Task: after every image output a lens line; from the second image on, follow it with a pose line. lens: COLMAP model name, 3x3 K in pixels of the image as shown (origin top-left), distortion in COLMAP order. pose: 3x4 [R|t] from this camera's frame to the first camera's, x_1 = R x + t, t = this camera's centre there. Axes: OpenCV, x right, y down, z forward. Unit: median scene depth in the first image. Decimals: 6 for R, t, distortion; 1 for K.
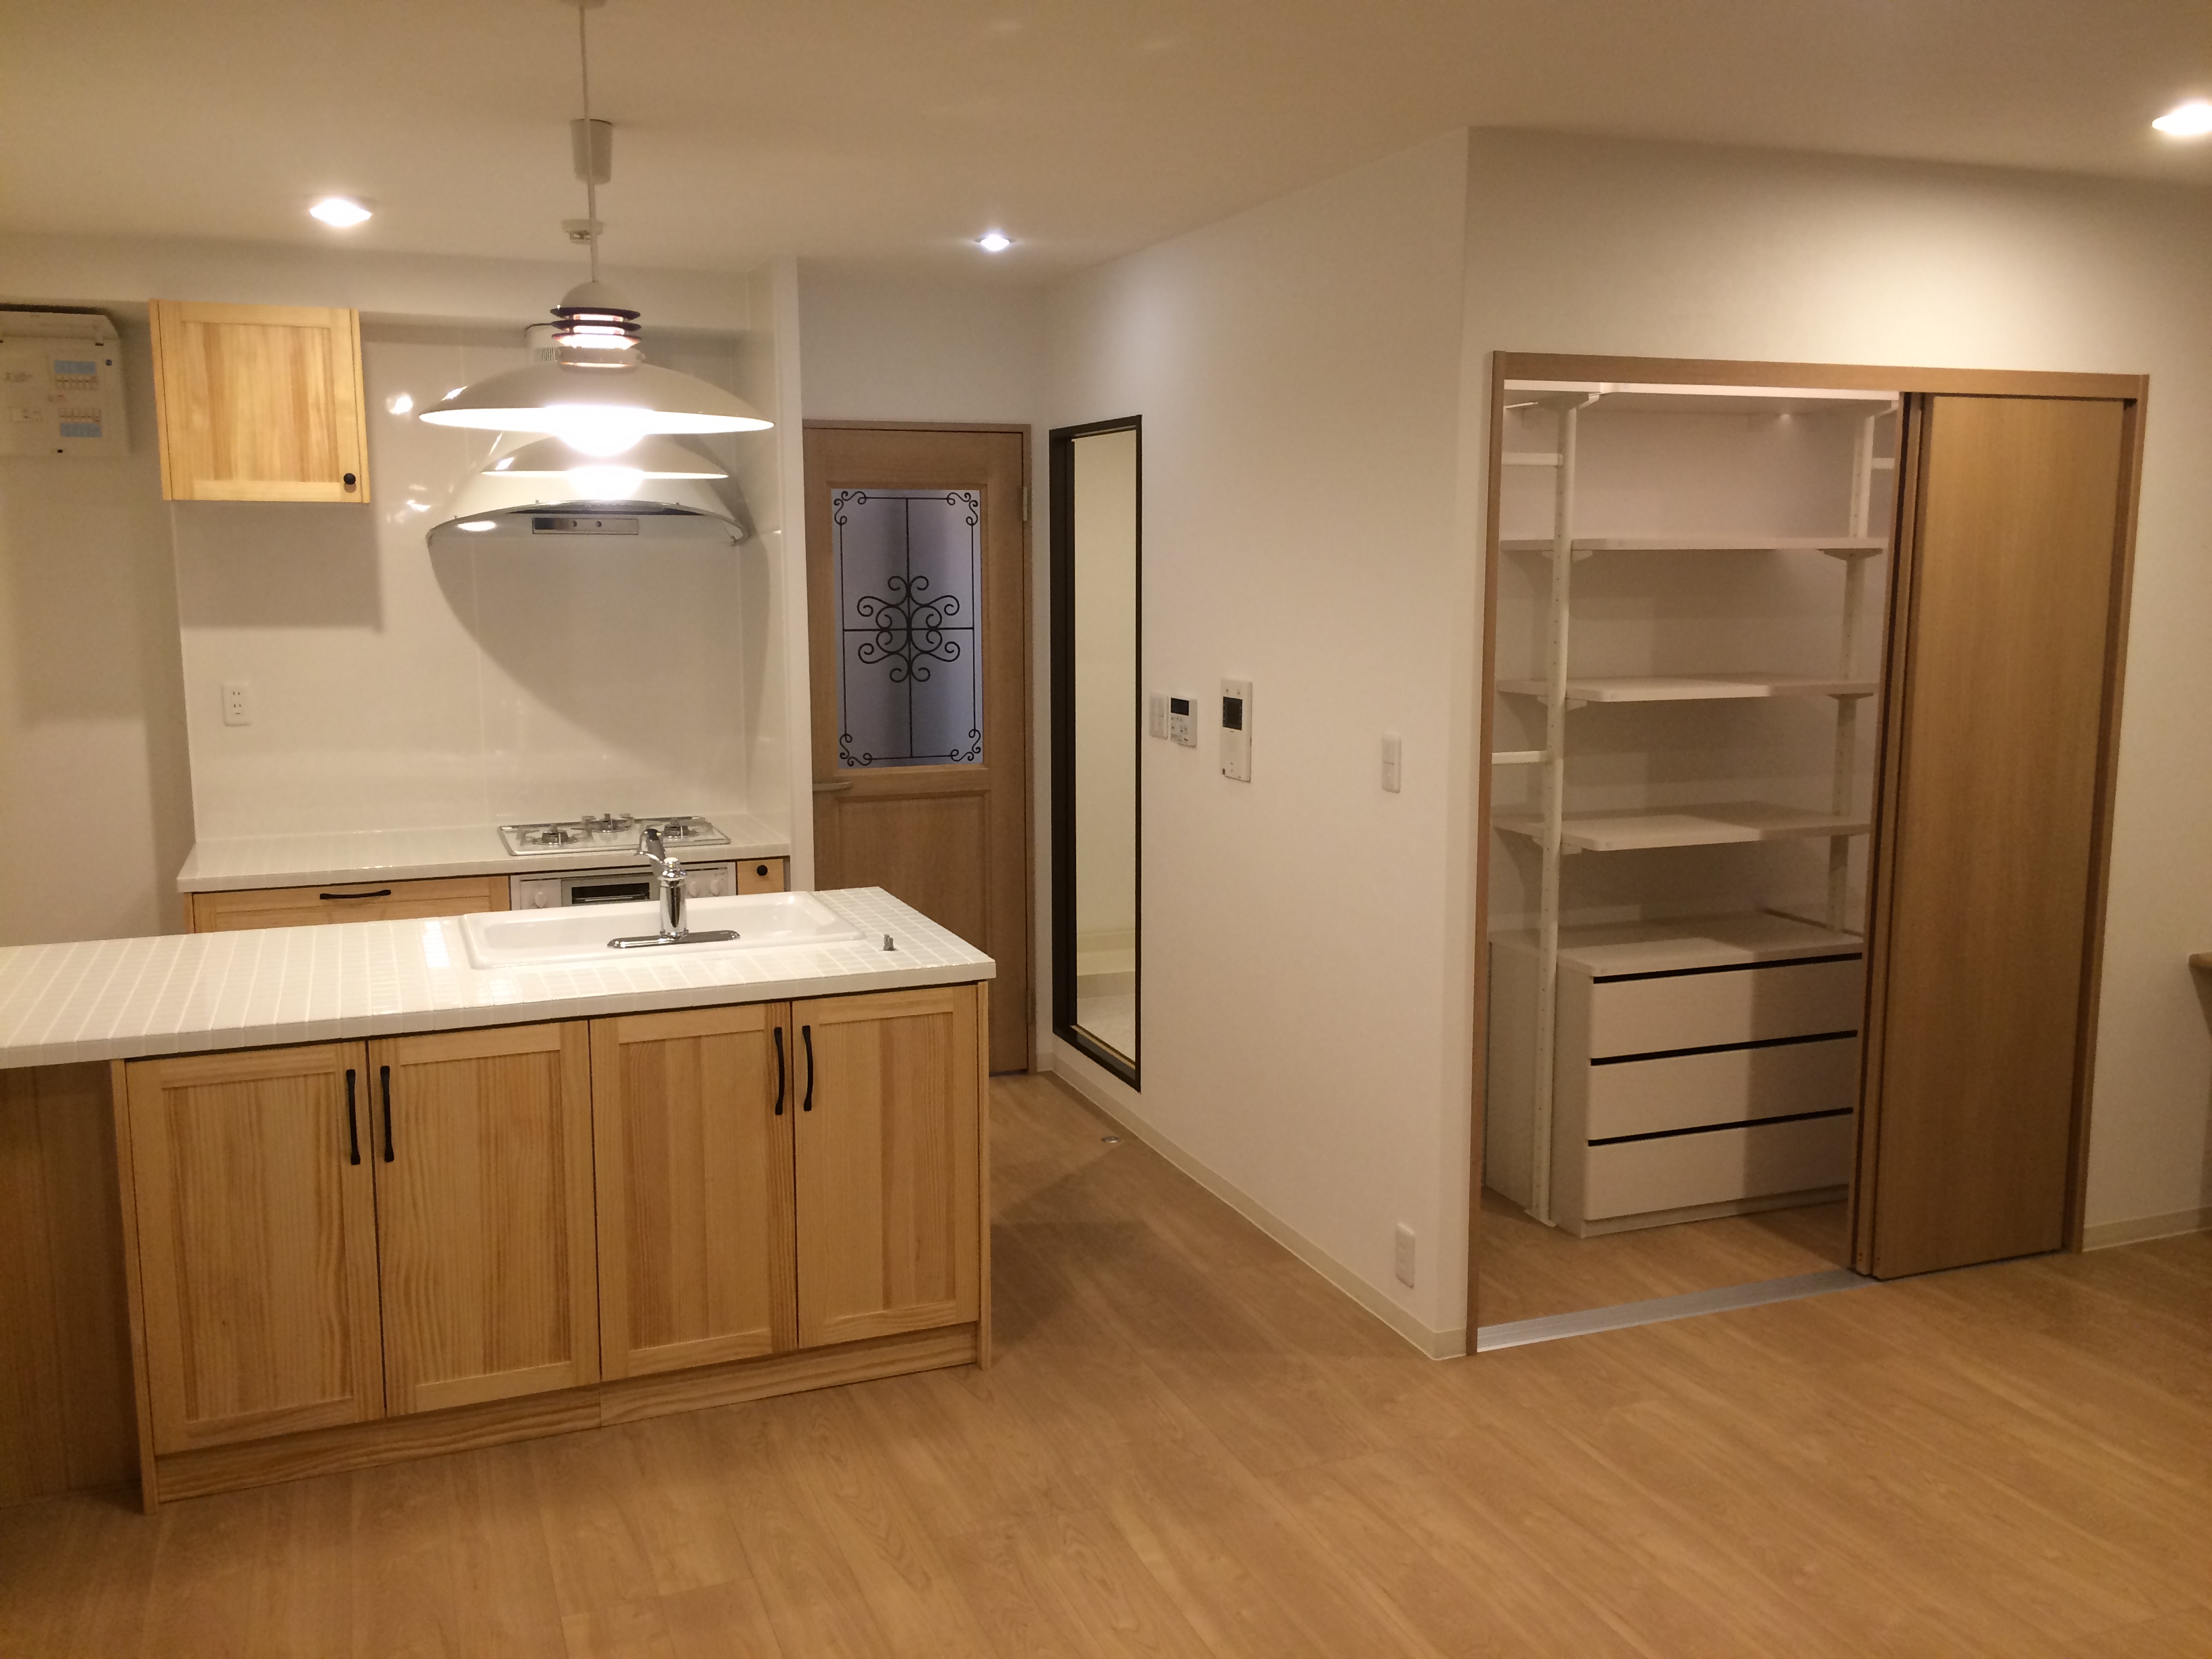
lens RADIAL K [[1889.2, 0, 1109.8], [0, 1889.2, 832.3], [0, 0, 1]] dist [0.079166, -0.076983]
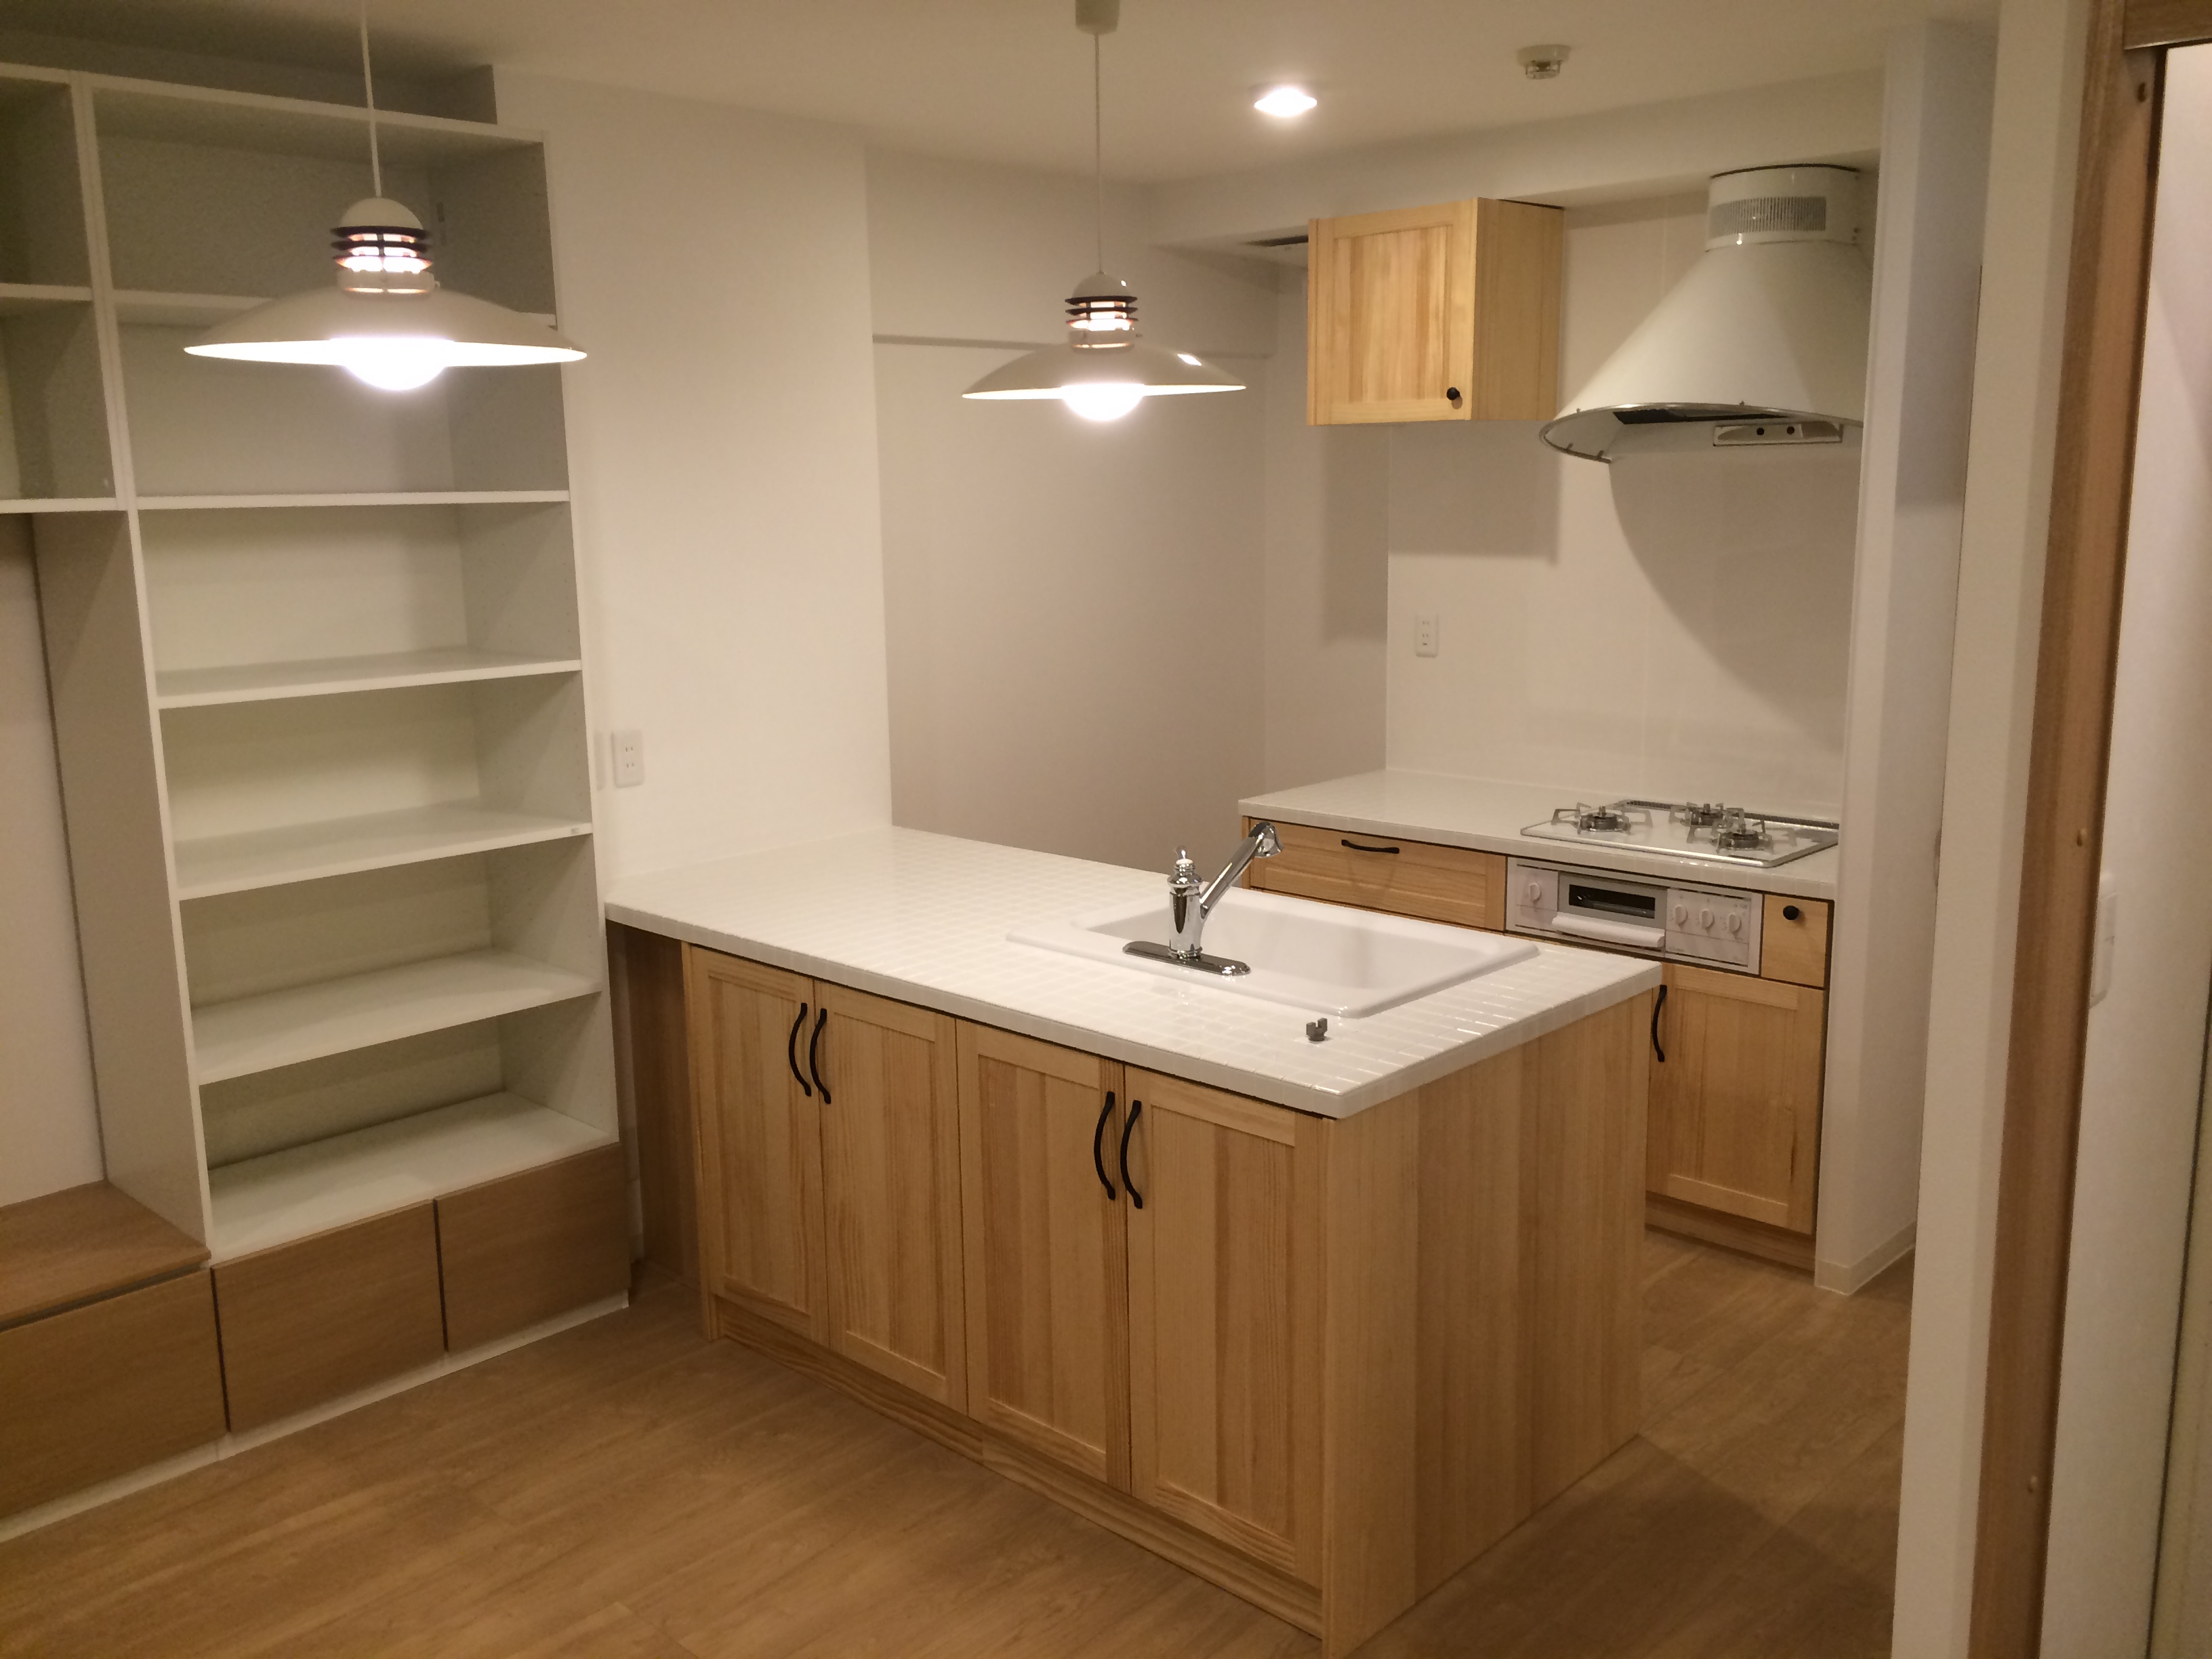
lens RADIAL K [[1889.2, 0, 1095.4], [0, 1889.2, 840.3], [0, 0, 1]] dist [0.079166, -0.076983]
pose [[0.415943, 0.169461, -0.893462, 0.477162], [-0.119444, 0.984153, 0.131056, -0.096211], [0.901512, 0.052207, 0.429593, 0.610462]]
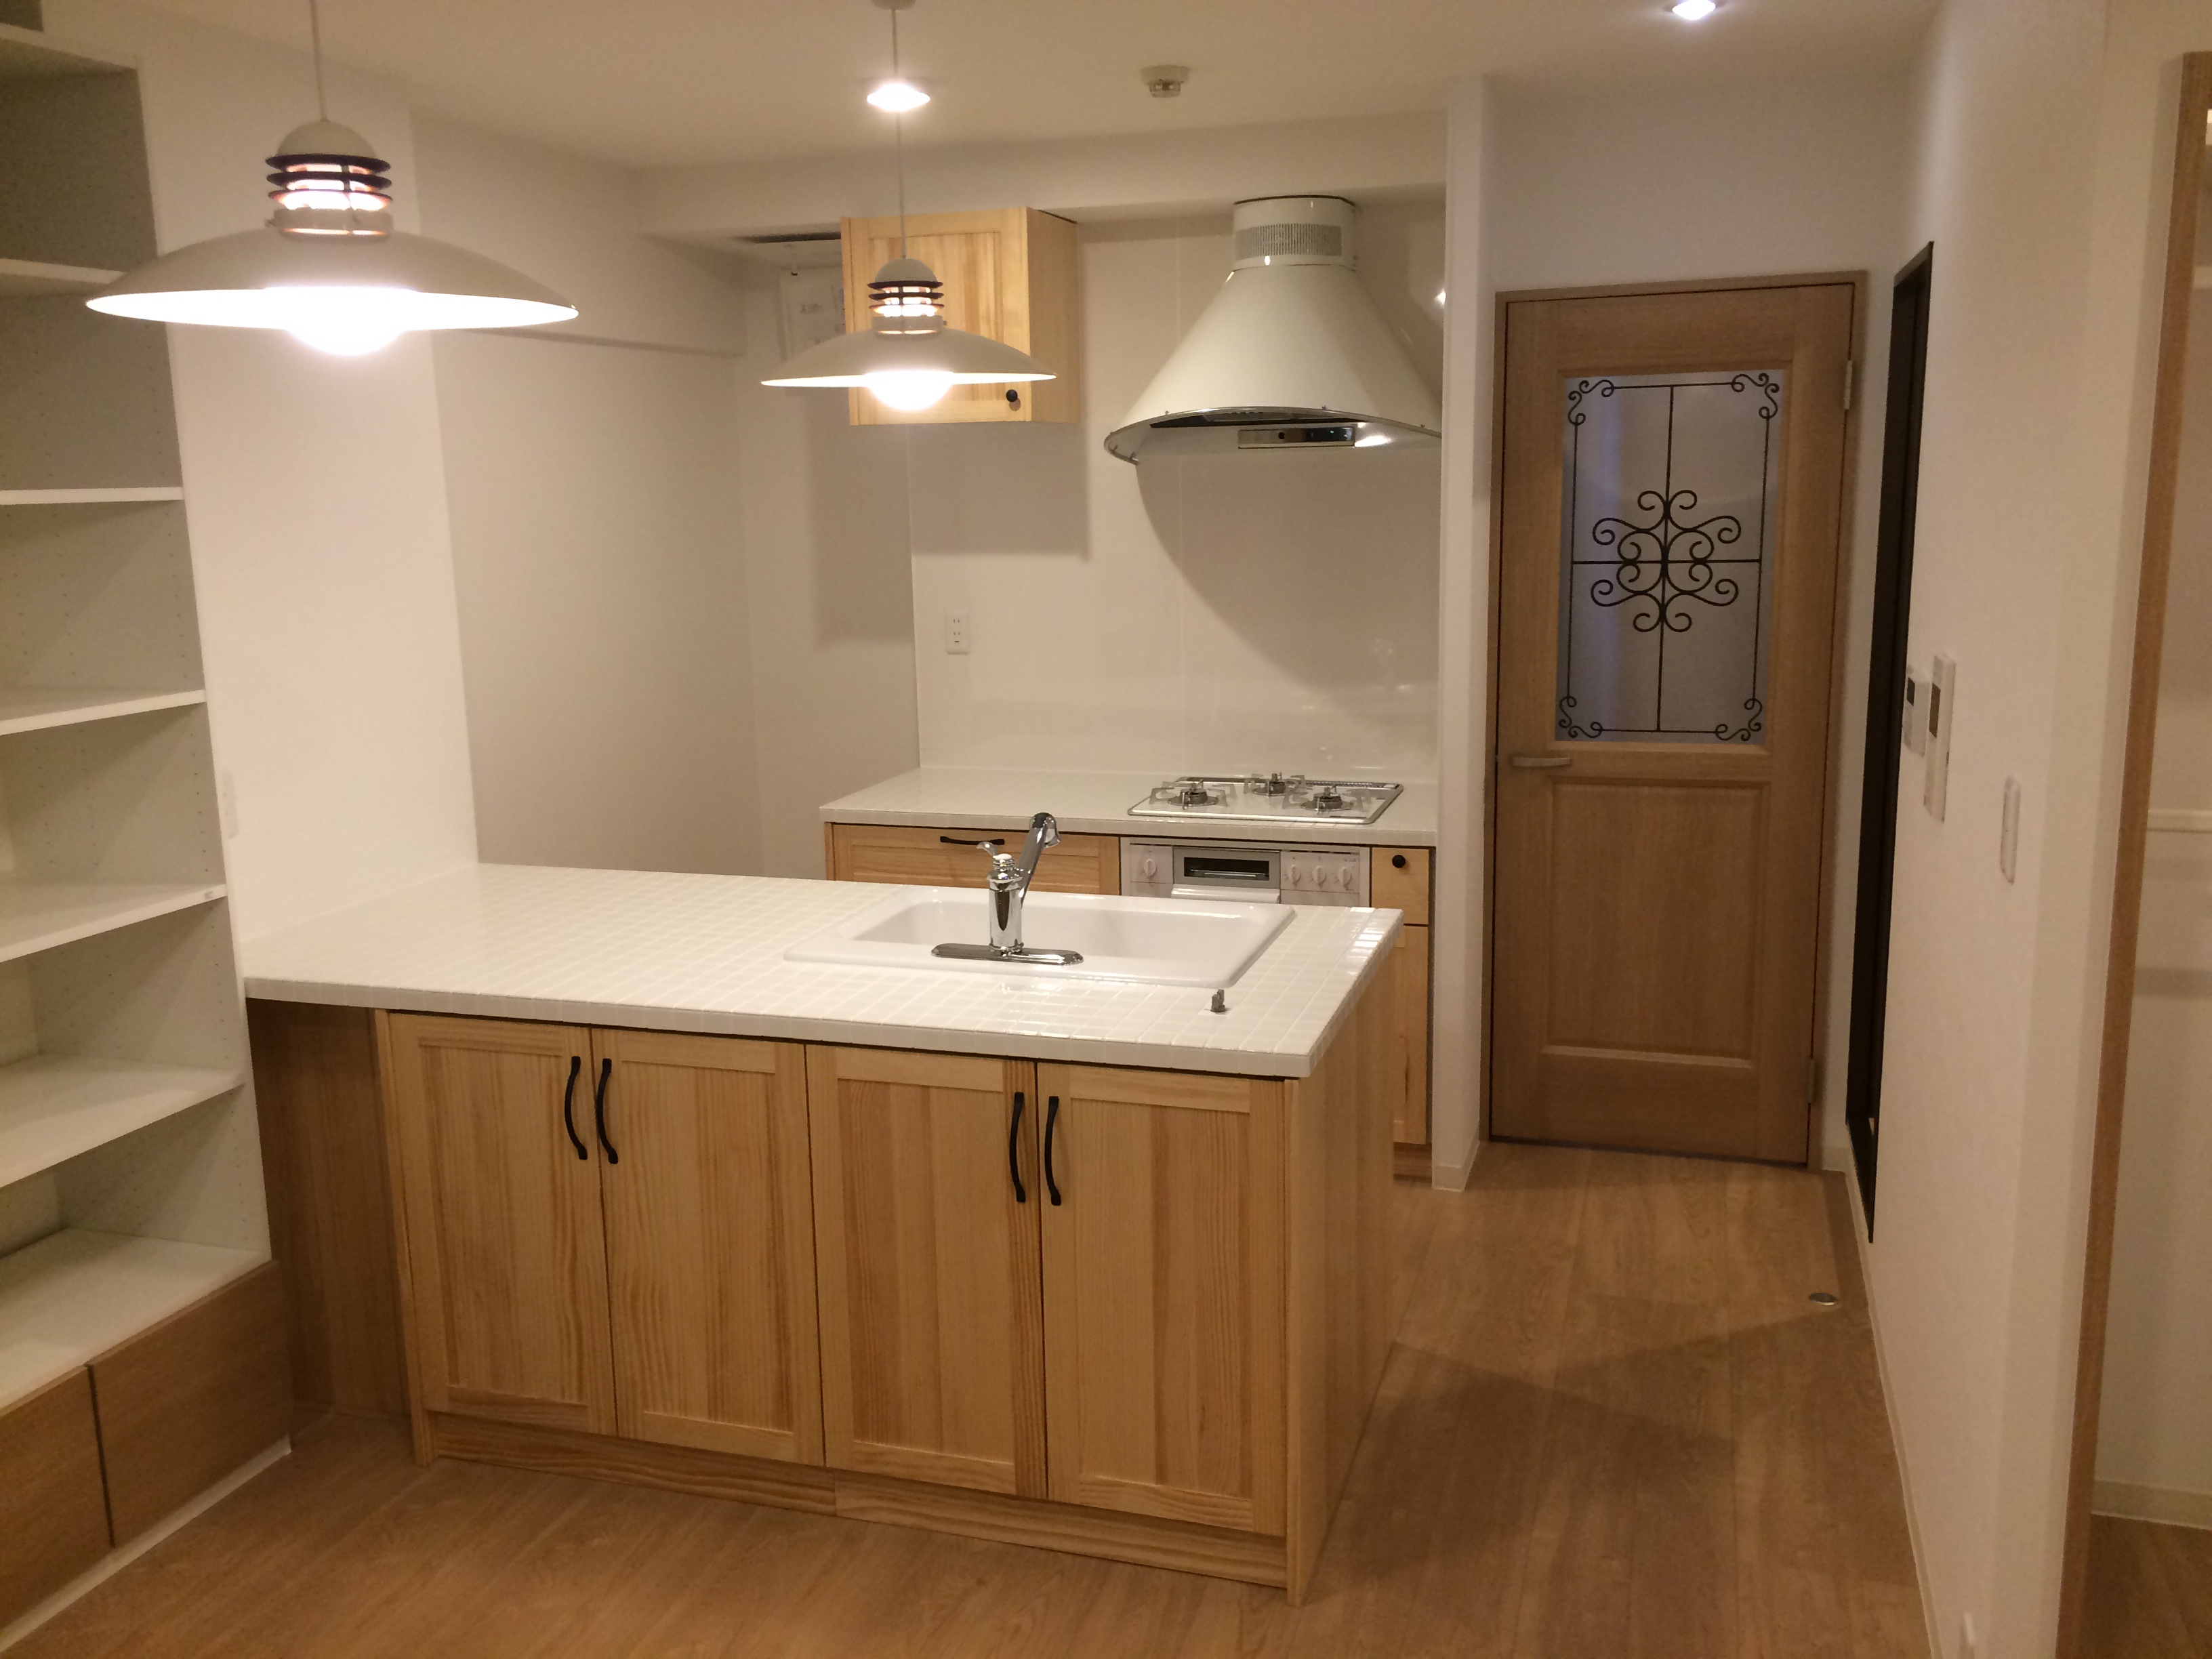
lens RADIAL K [[1889.2, 0, 1101.8], [0, 1889.2, 838.4], [0, 0, 1]] dist [0.079166, -0.076983]
pose [[0.775473, 0.107806, -0.622109, 0.300850], [-0.075664, 0.994082, 0.077949, -0.058943], [0.626831, -0.013377, 0.779040, 0.394658]]
